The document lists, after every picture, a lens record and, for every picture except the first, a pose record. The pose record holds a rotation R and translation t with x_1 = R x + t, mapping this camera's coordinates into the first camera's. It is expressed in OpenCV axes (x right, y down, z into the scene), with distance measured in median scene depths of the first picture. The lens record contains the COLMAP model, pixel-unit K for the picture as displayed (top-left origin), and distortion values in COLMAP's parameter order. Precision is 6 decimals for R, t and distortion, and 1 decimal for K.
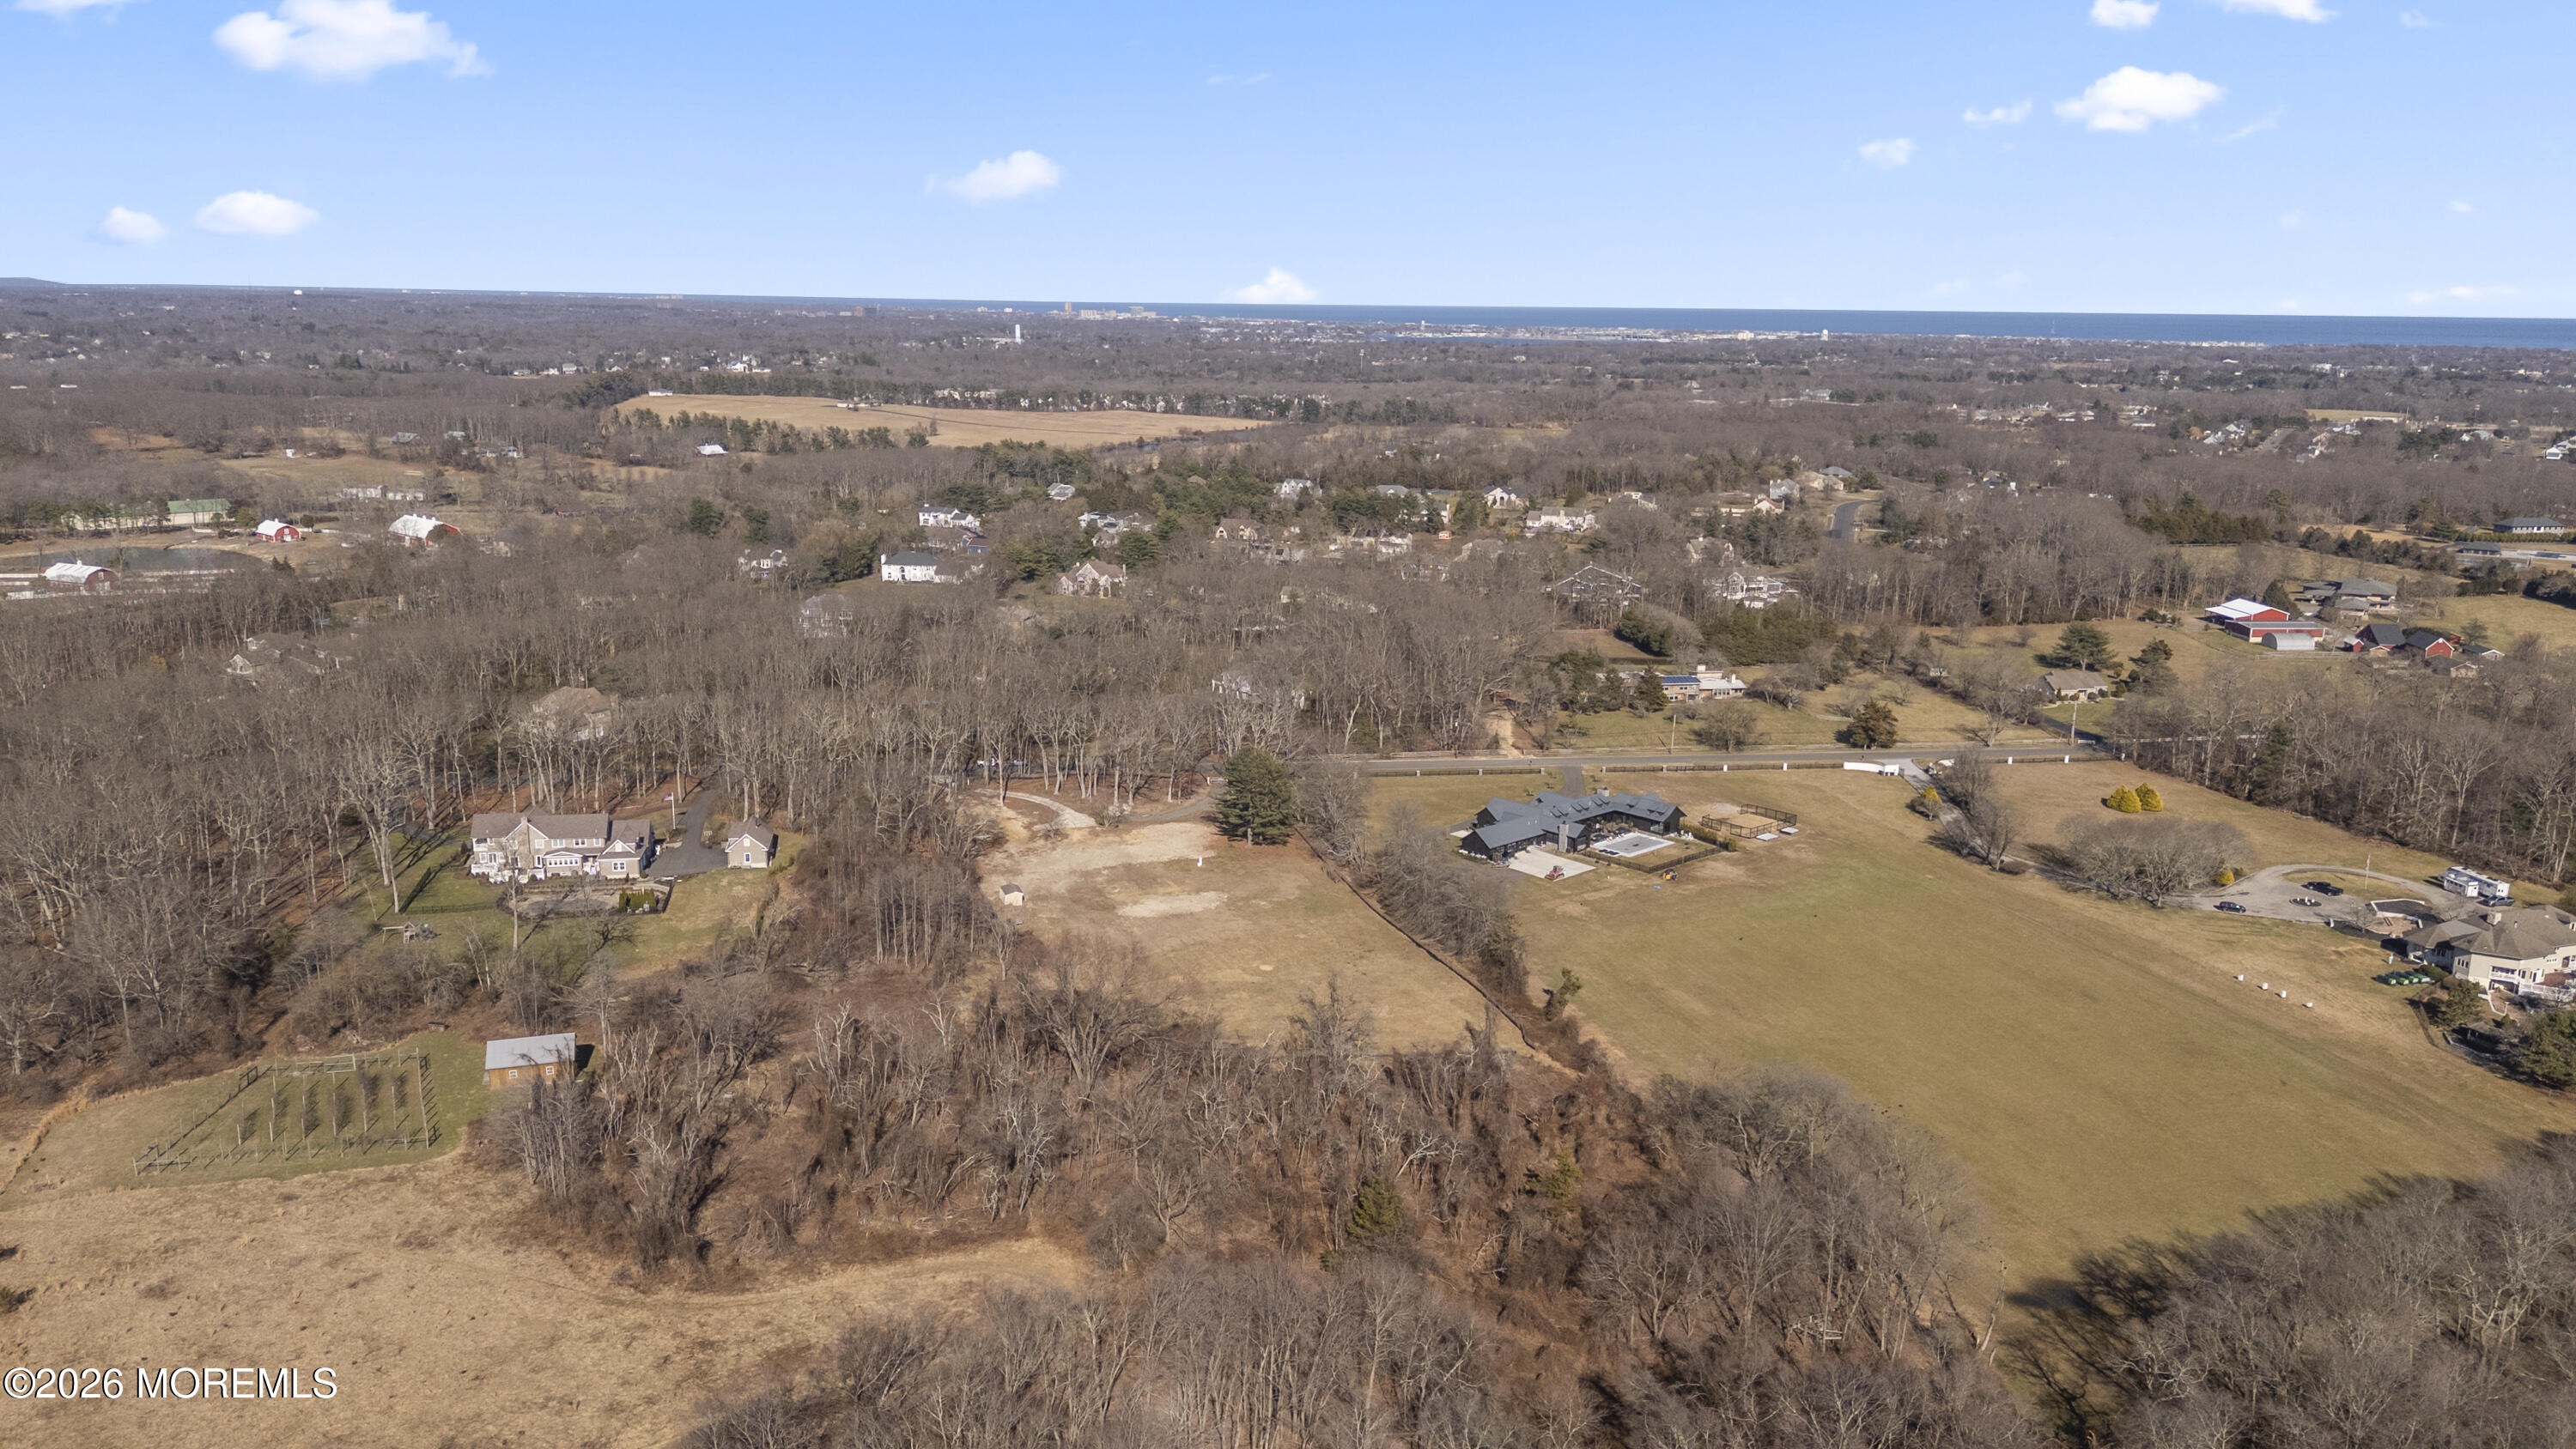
lens RADIAL K [[1884.7, 0, 1288.0], [0, 1884.7, 724.5], [0, 0, 1]] dist [0.082161, -0.076030]
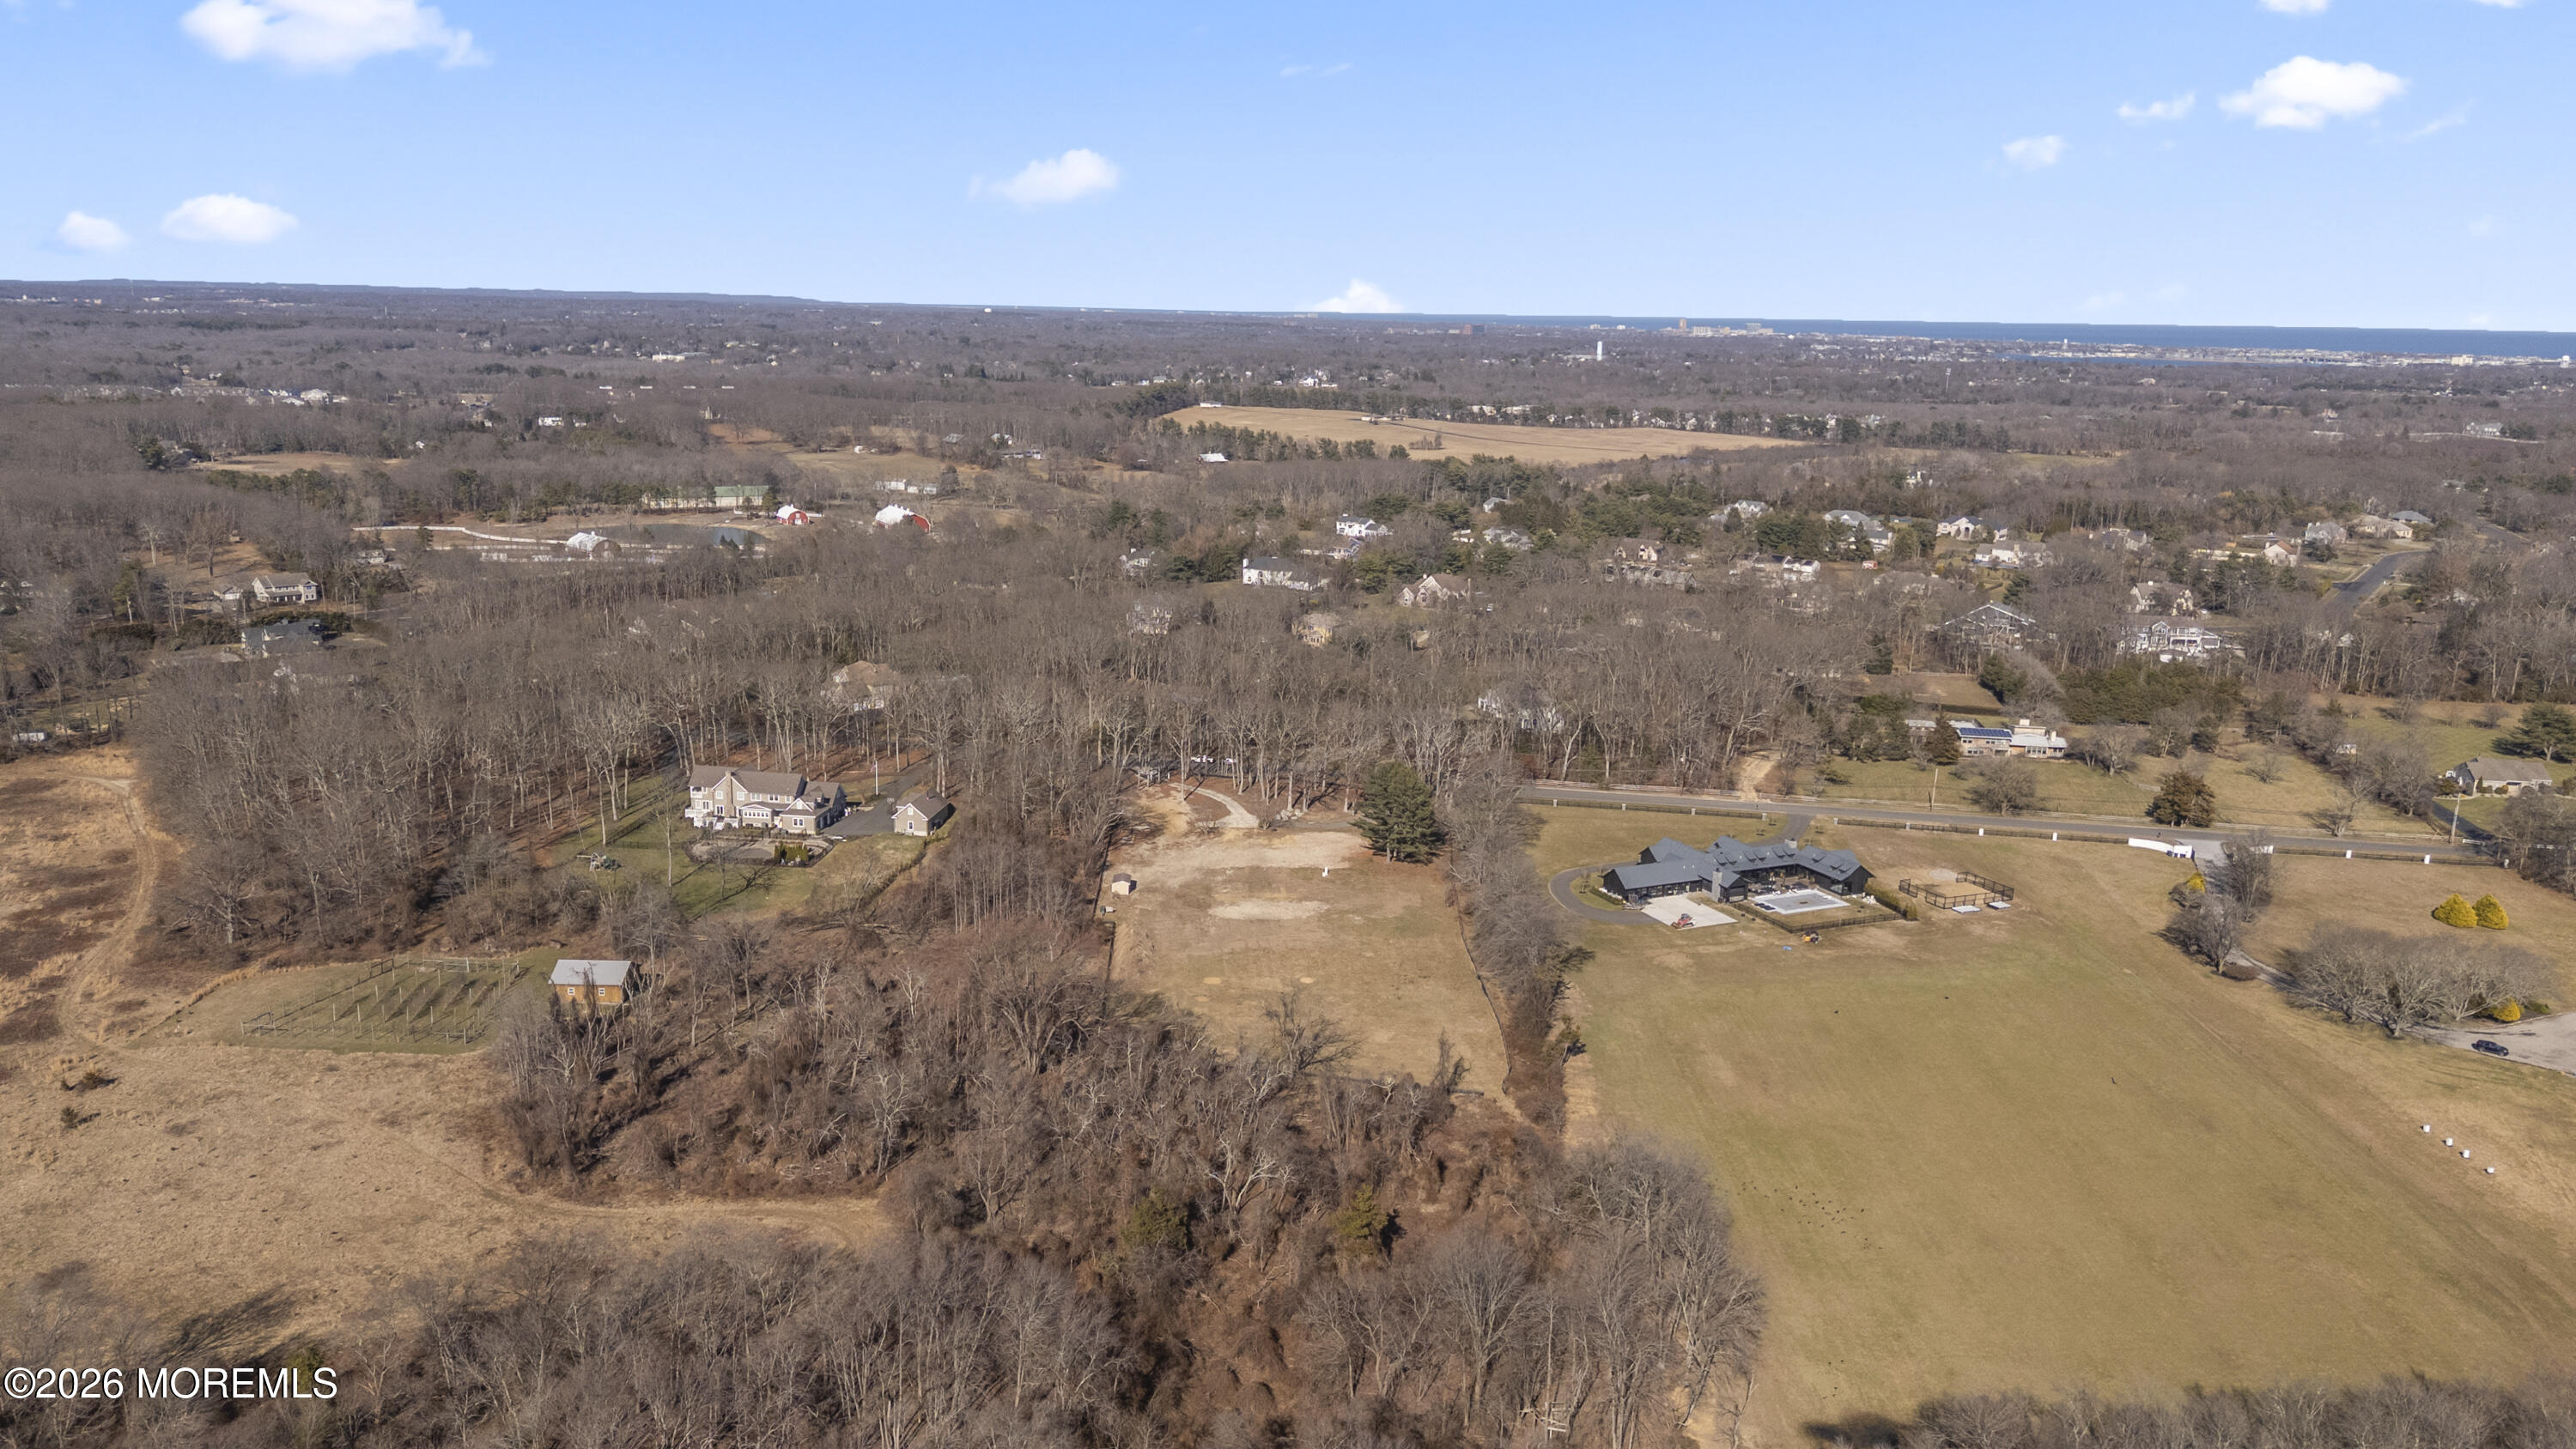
lens RADIAL K [[1884.7, 0, 1288.0], [0, 1884.7, 724.5], [0, 0, 1]] dist [0.082161, -0.076030]
pose [[0.948794, 0.074060, -0.307090, 0.187031], [-0.076726, 0.997046, 0.003399, -0.005598], [0.306435, 0.020337, 0.951674, 0.032826]]
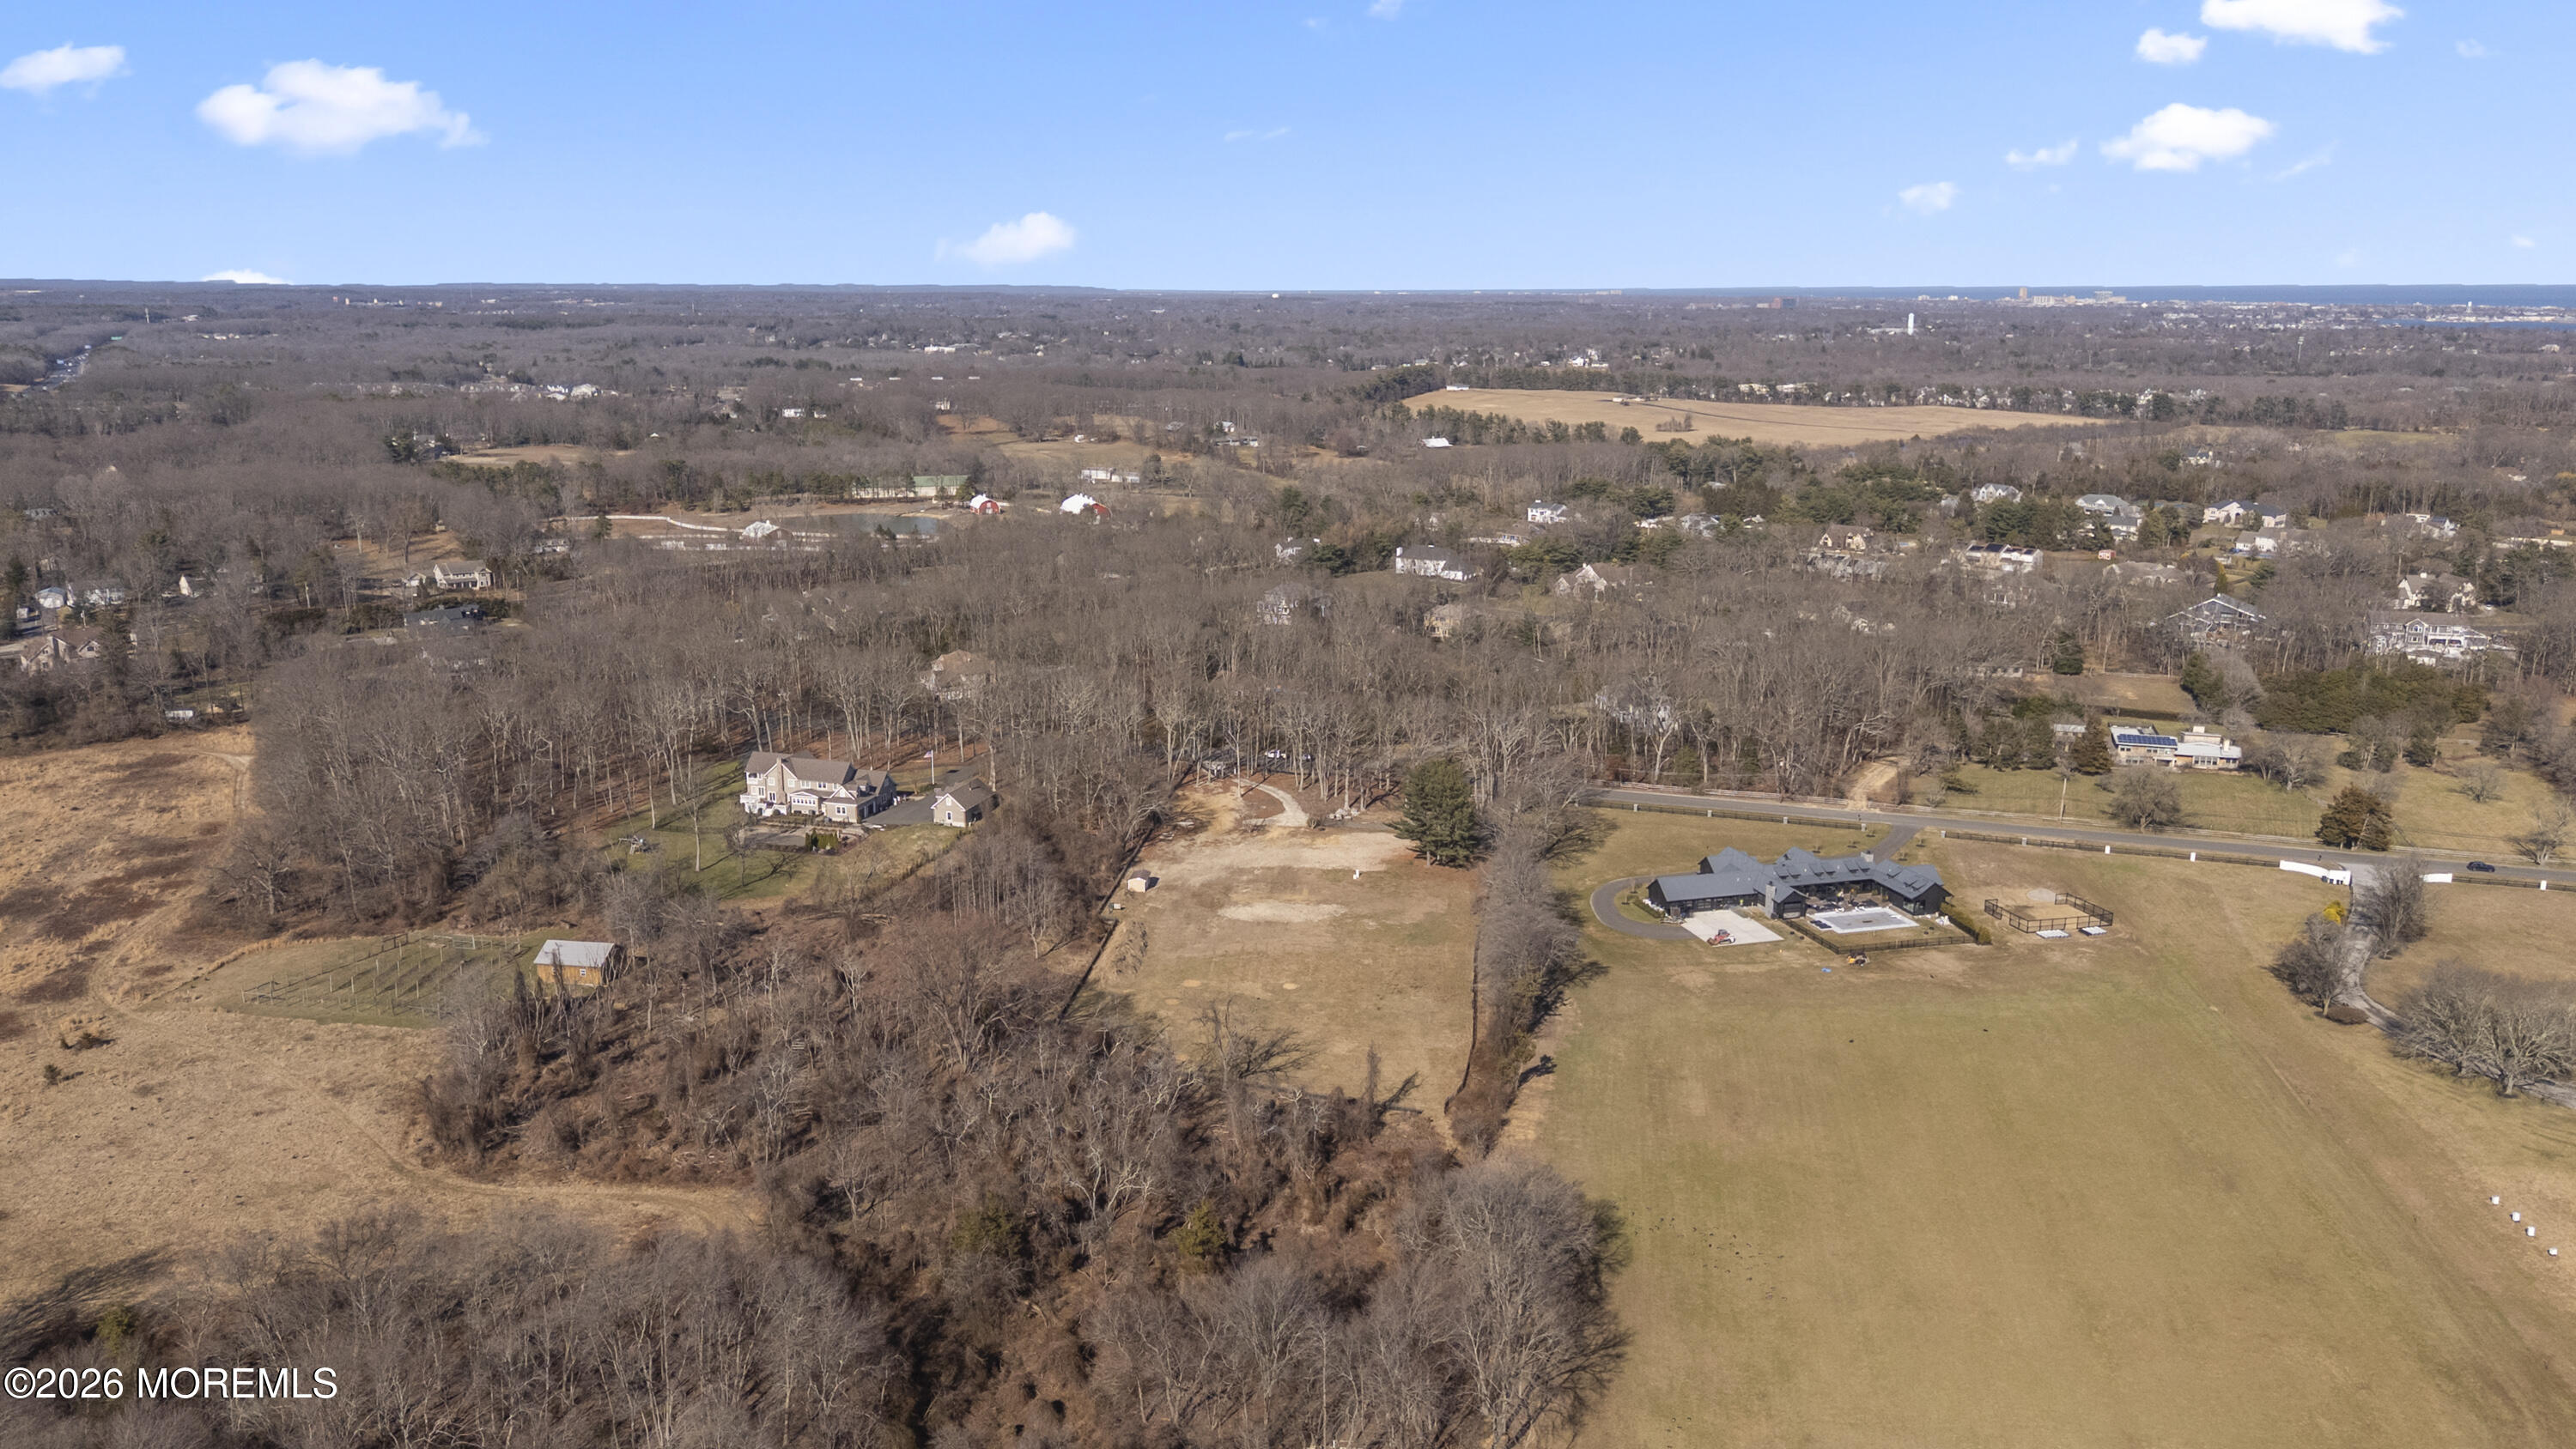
lens RADIAL K [[1947.9, 0, 1288.0], [0, 1947.9, 724.5], [0, 0, 1]] dist [0.084084, -0.080864]
pose [[0.889882, 0.088434, -0.447536, 0.283746], [-0.089749, 0.995796, 0.018315, -0.014042], [0.447275, 0.023867, 0.894078, 0.079966]]
